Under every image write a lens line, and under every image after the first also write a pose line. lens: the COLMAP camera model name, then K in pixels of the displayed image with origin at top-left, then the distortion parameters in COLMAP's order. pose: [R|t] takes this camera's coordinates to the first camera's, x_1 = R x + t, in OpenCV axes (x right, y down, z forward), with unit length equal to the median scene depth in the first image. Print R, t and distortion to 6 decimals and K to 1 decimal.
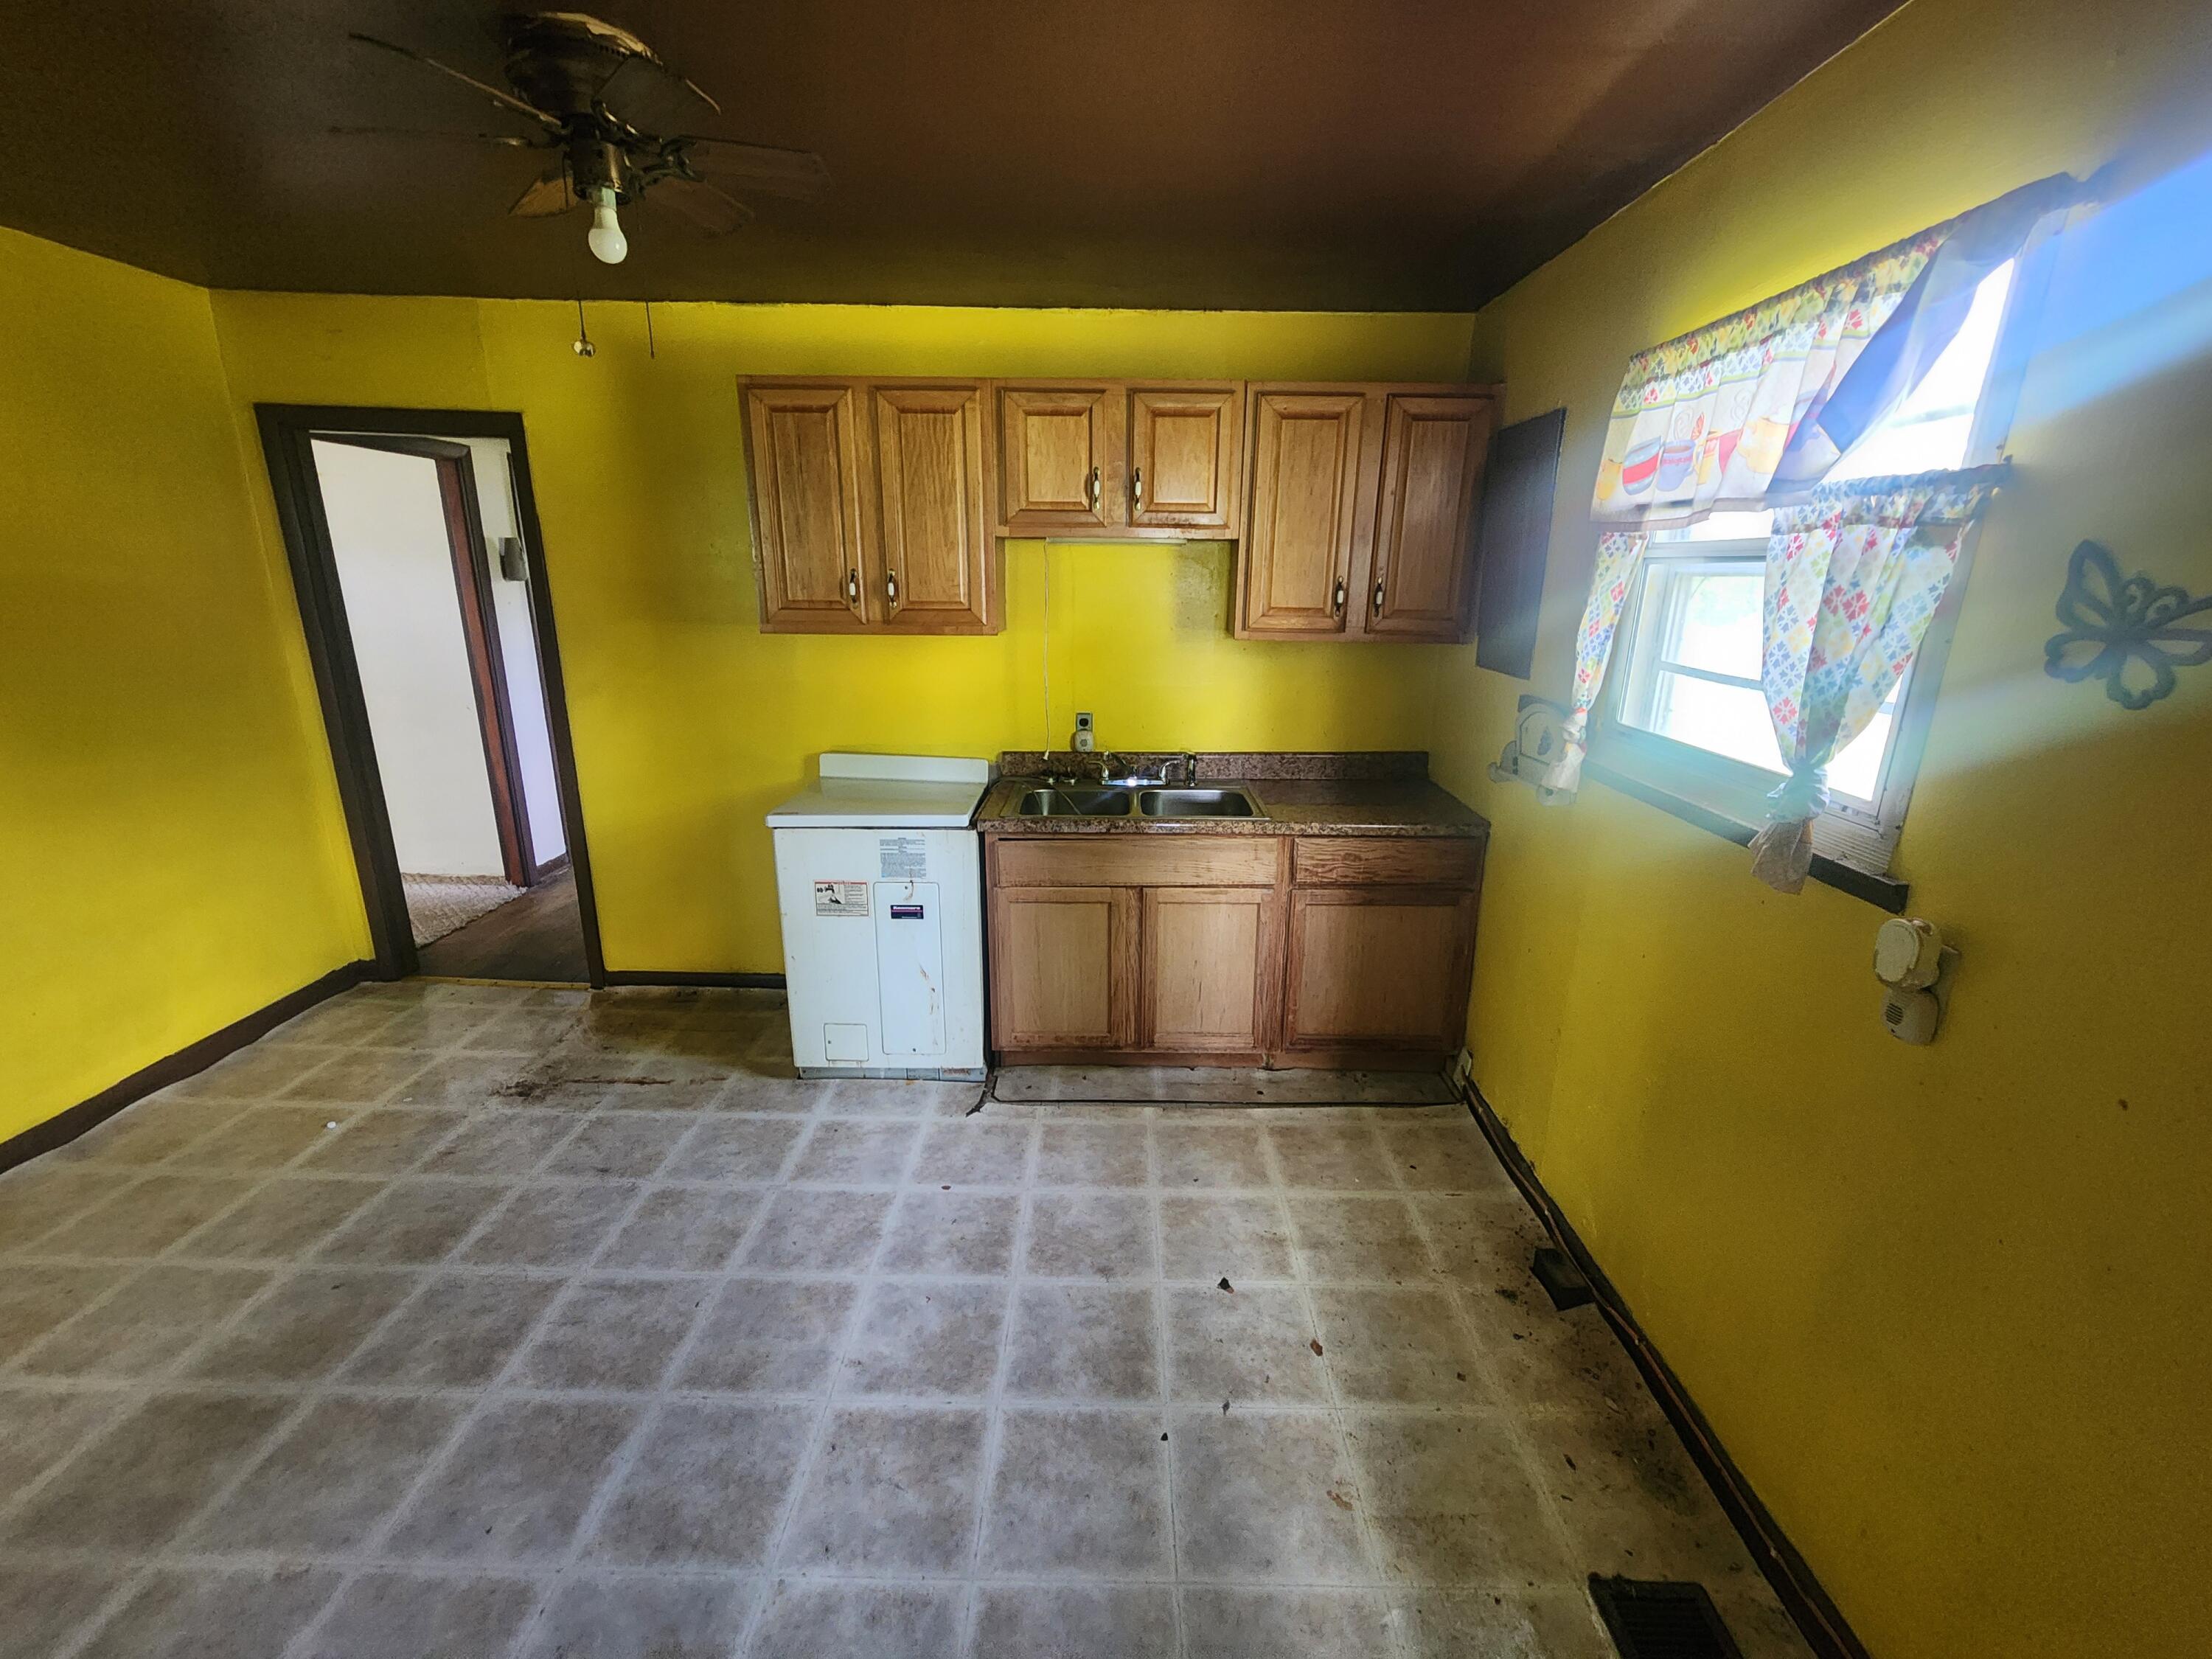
lens RADIAL K [[912.4, 0, 1109.0], [0, 912.4, 816.1], [0, 0, 1]] dist [-0.002802, 0.000770]
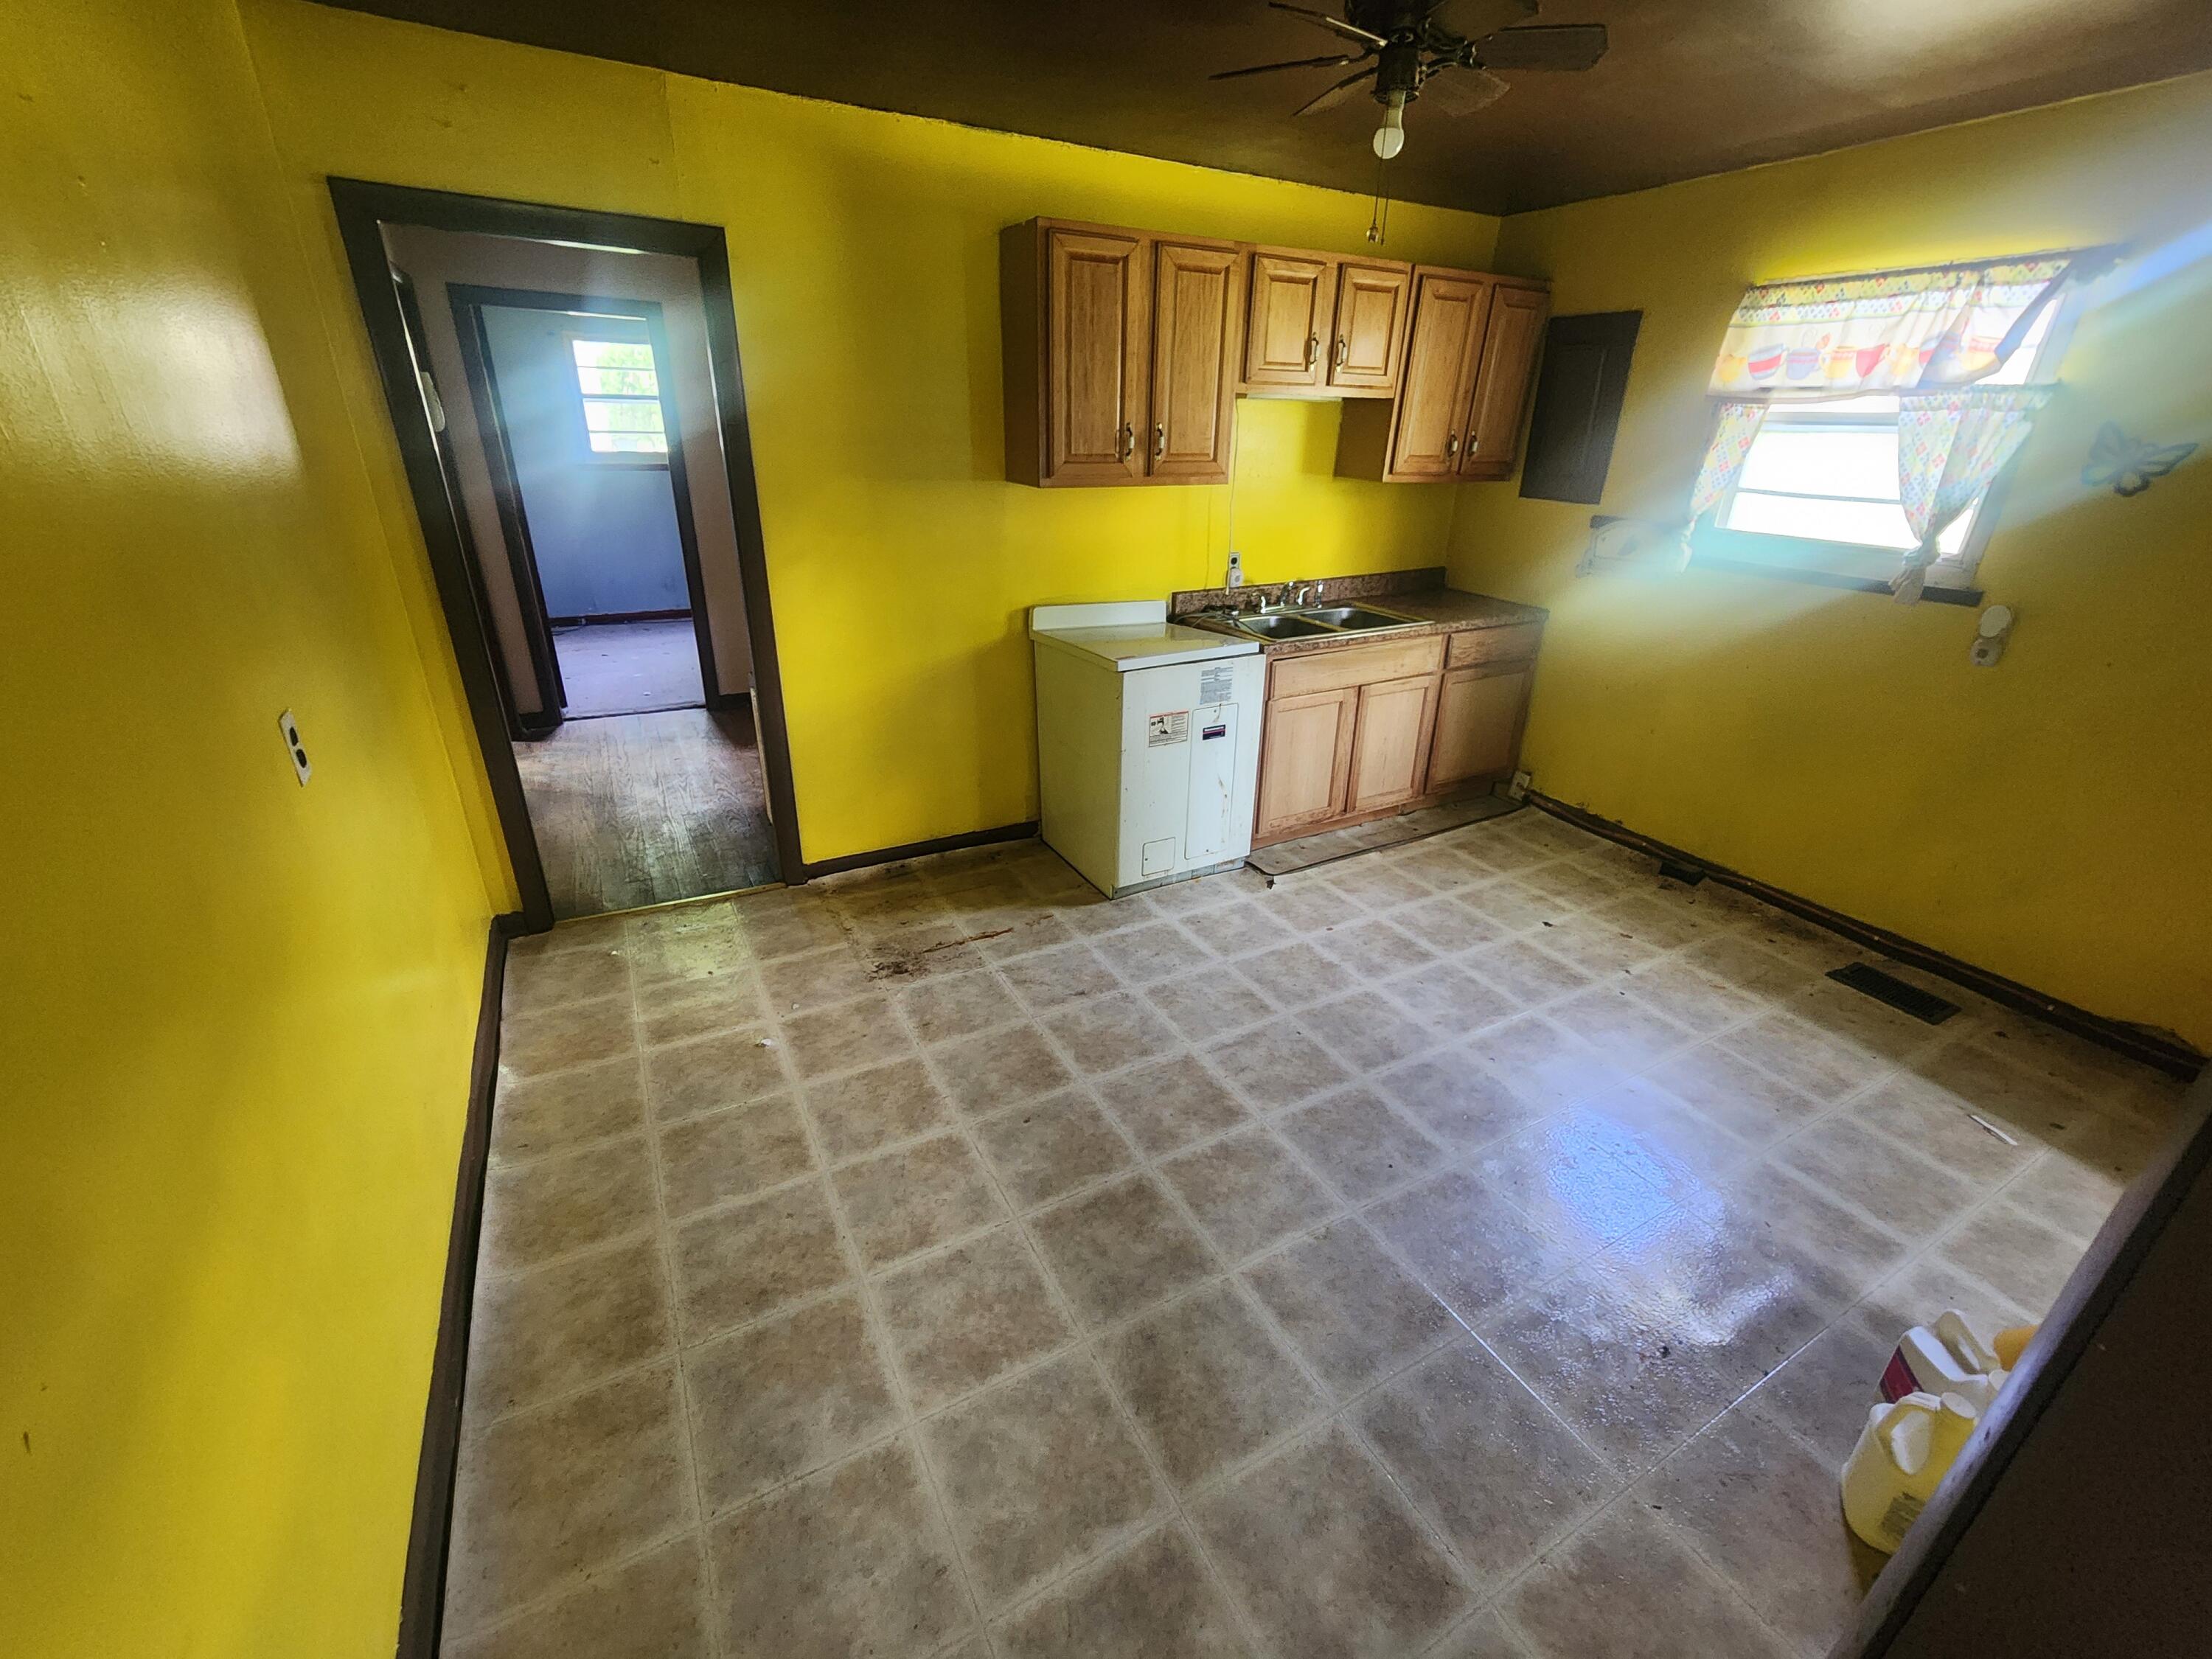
lens RADIAL K [[912.4, 0, 1107.8], [0, 912.4, 818.1], [0, 0, 1]] dist [-0.002802, 0.000770]
pose [[0.874102, -0.191591, 0.446361, -1.046555], [0.119544, 0.975513, 0.184616, -0.023692], [-0.470802, -0.108014, 0.875602, 0.032952]]
